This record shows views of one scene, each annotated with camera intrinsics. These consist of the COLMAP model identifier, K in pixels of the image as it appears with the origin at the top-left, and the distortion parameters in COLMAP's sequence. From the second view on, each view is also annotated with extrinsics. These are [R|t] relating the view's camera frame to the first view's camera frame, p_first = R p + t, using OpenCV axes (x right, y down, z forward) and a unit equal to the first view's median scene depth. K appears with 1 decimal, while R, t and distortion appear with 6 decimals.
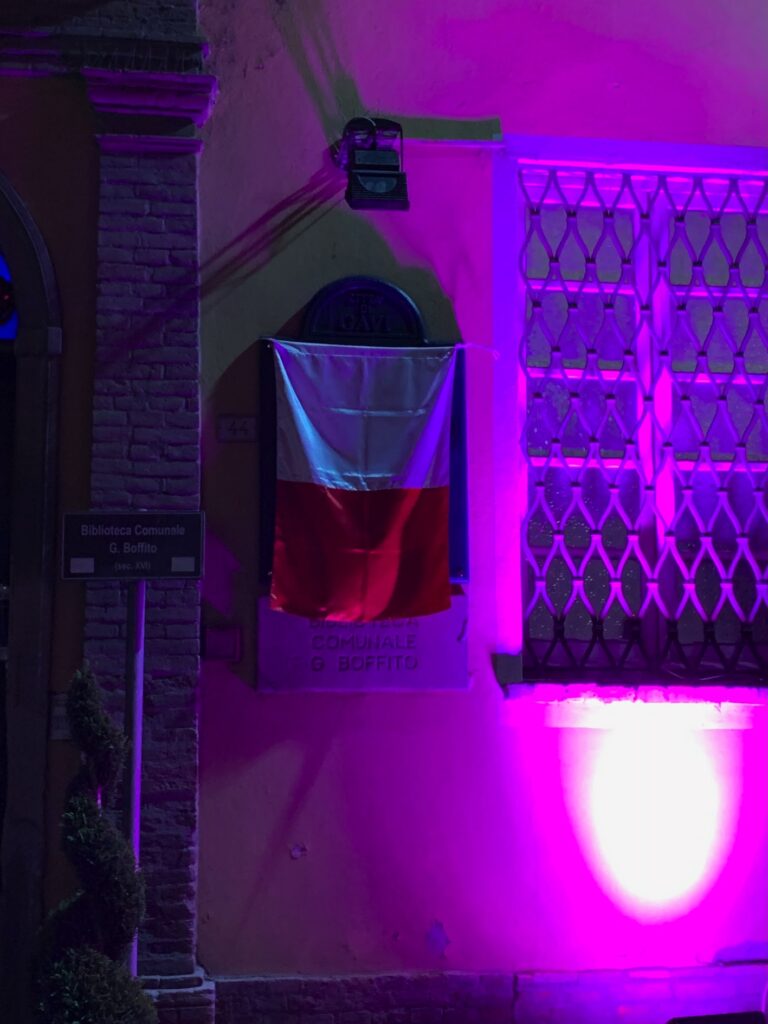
lens RADIAL K [[1370.8, 0, 384.3], [0, 1370.8, 509.8], [0, 0, 1]] dist [0.235156, 0.011200]
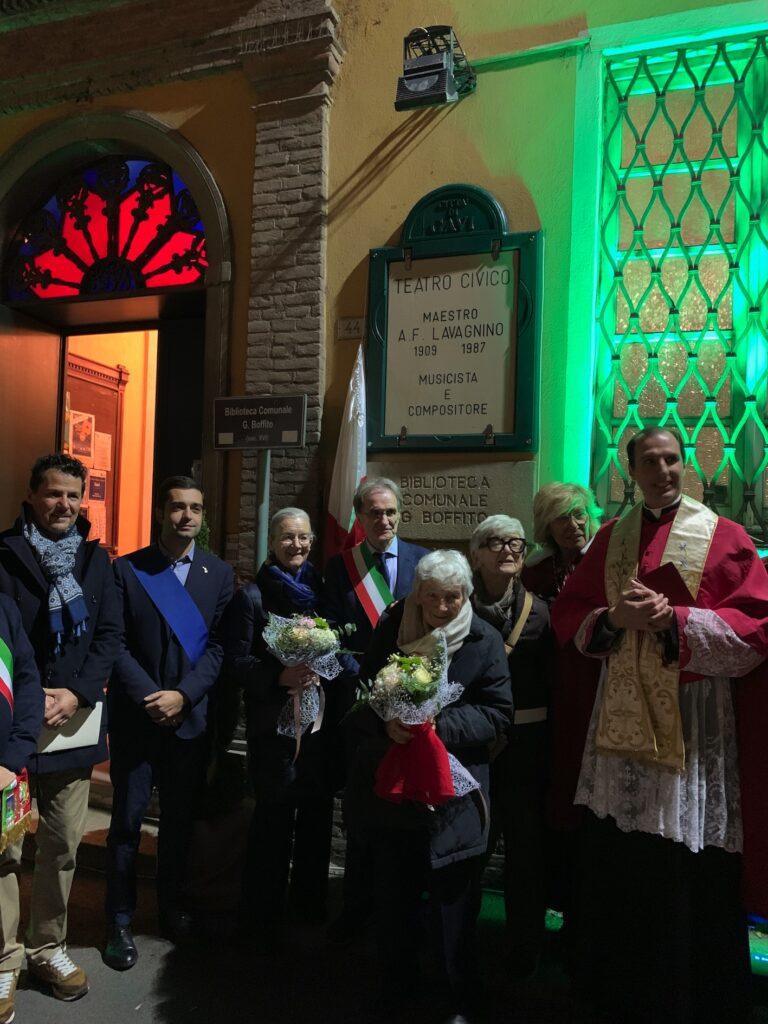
lens RADIAL K [[797.7, 0, 384.0], [0, 797.7, 512.0], [0, 0, 1]] dist [0.053926, -0.002352]
pose [[0.888537, 0.017753, -0.458462, 0.253899], [0.022360, 0.996388, 0.081917, 0.048198], [0.458261, -0.083037, 0.884931, 0.364858]]
